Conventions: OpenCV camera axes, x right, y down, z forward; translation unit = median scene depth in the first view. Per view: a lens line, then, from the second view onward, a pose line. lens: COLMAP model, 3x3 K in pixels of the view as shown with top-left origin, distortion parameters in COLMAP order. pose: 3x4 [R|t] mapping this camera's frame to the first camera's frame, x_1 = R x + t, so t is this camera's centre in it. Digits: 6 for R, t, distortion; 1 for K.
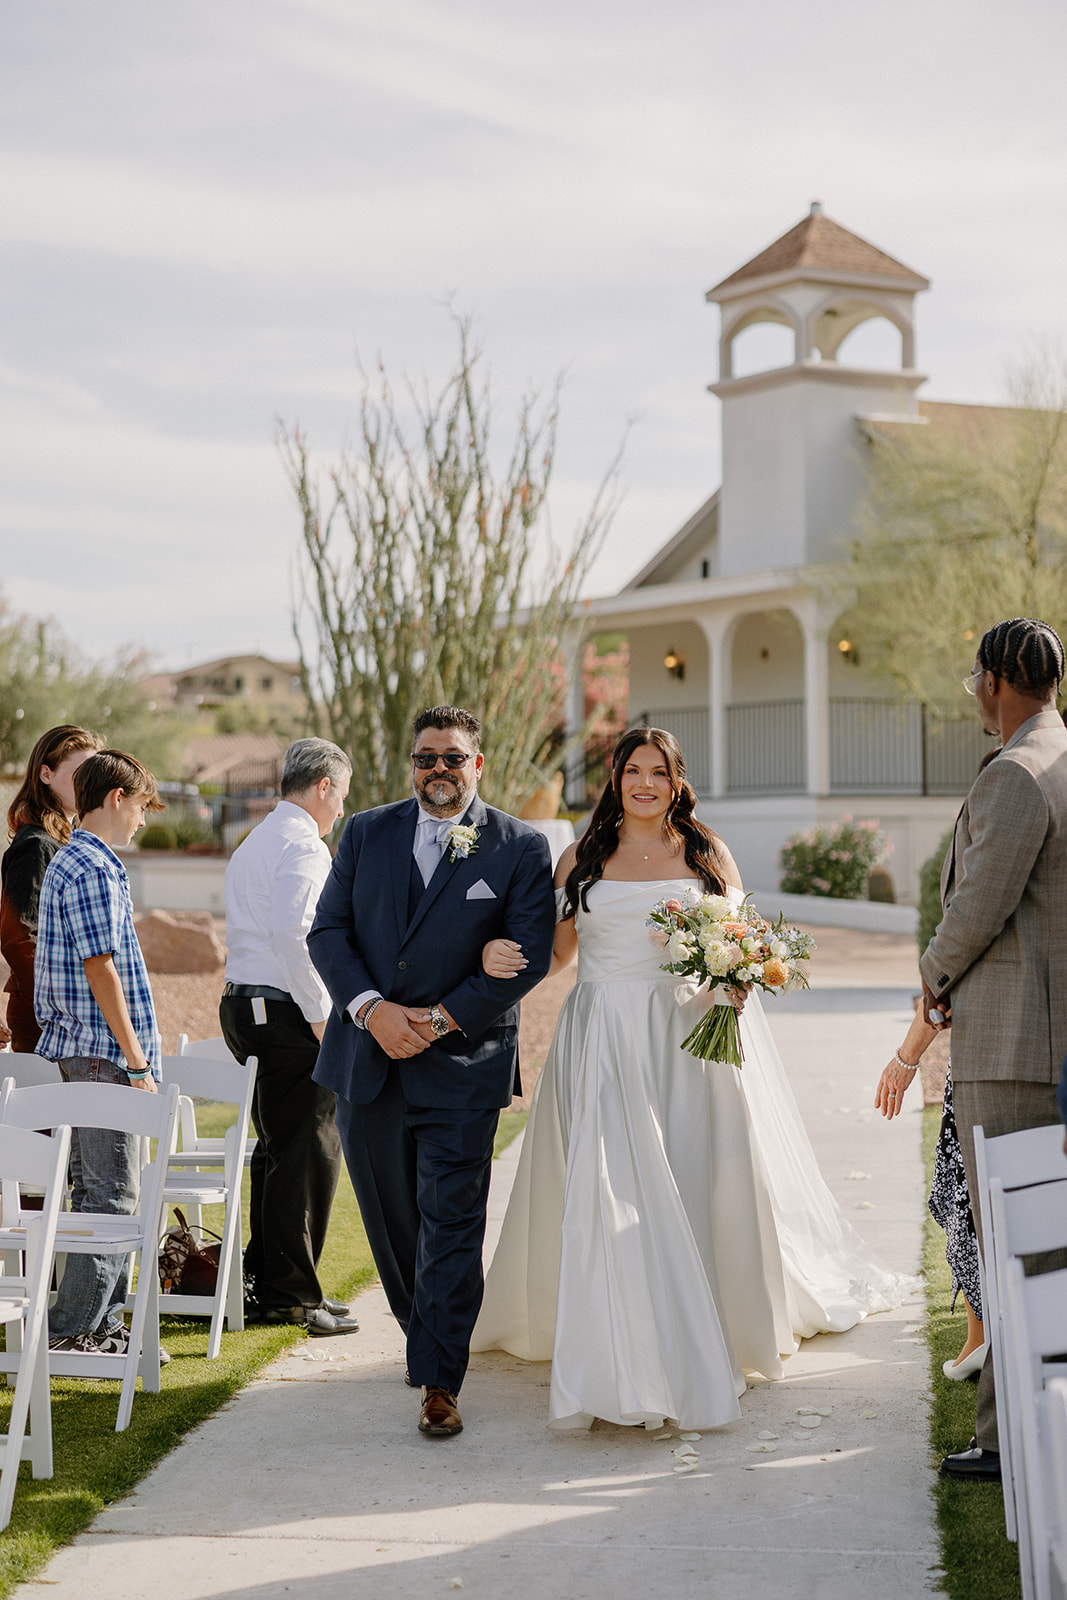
lens RADIAL K [[2743.2, 0, 533.8], [0, 2743.2, 800.4], [0, 0, 1]] dist [-0.017559, 0.000000]
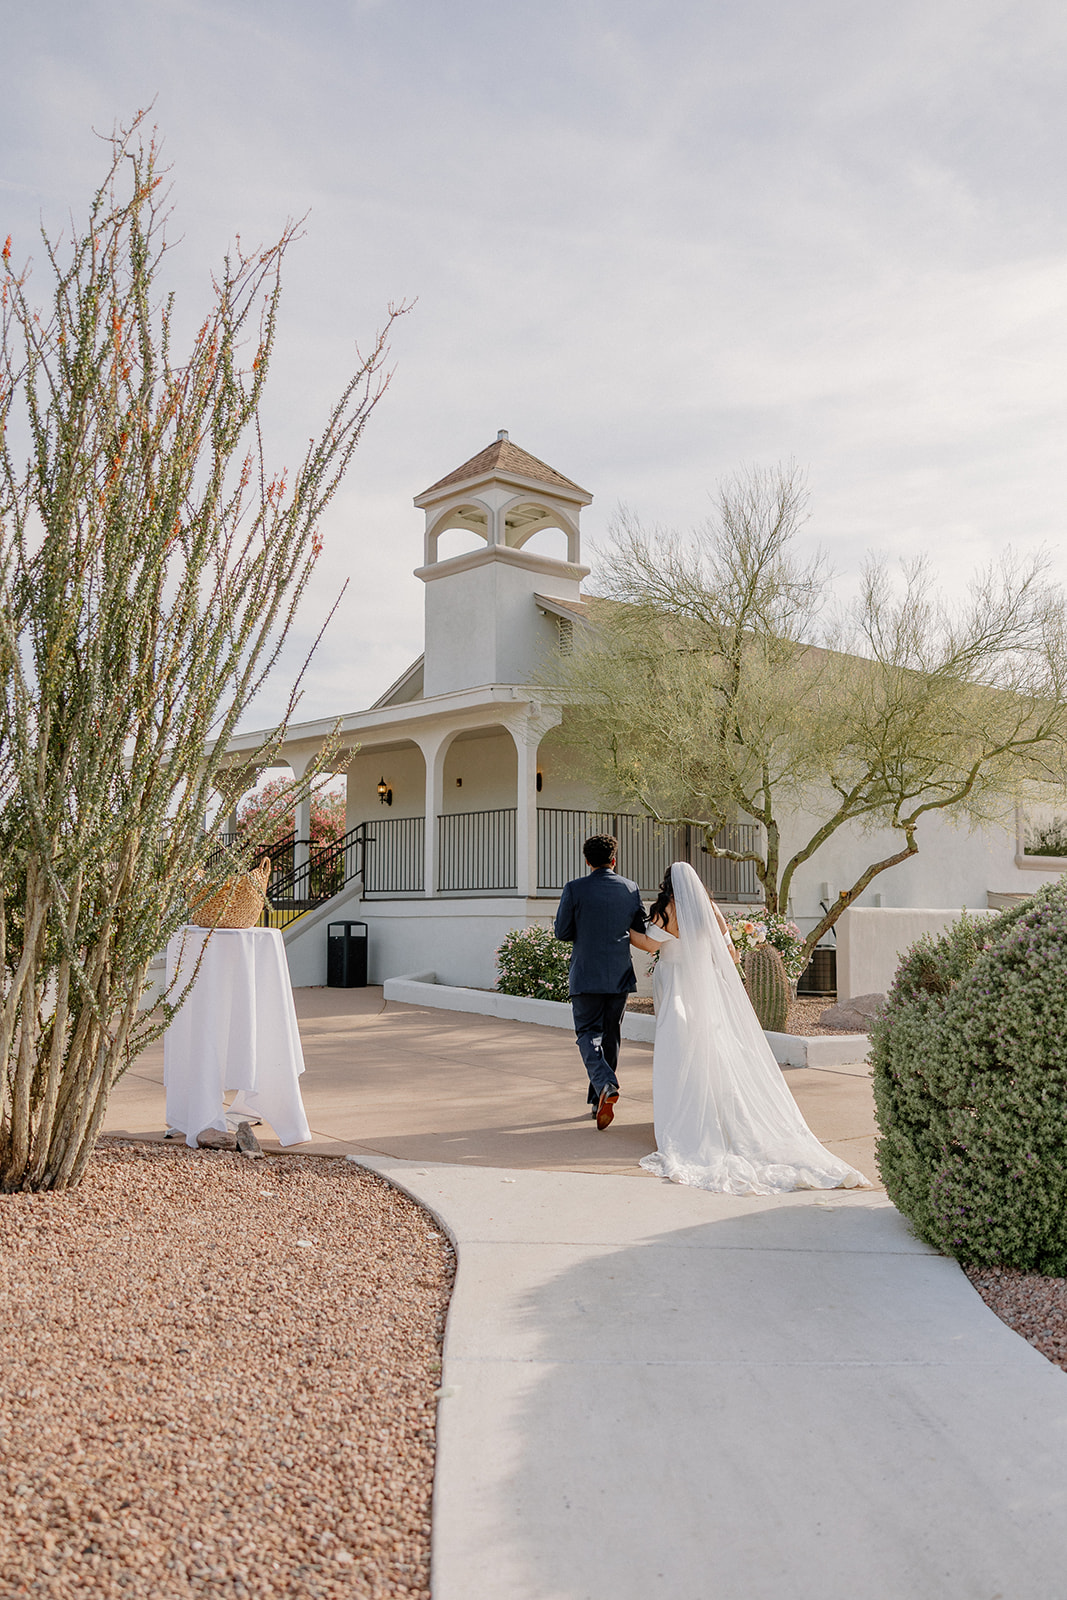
lens RADIAL K [[1309.5, 0, 538.4], [0, 1309.5, 806.5], [0, 0, 1]] dist [-0.009706, -0.003923]
pose [[0.981662, 0.023468, 0.189179, 0.008252], [-0.008992, 0.996989, -0.077019, 0.001827], [-0.190417, 0.073905, 0.978917, 0.424299]]
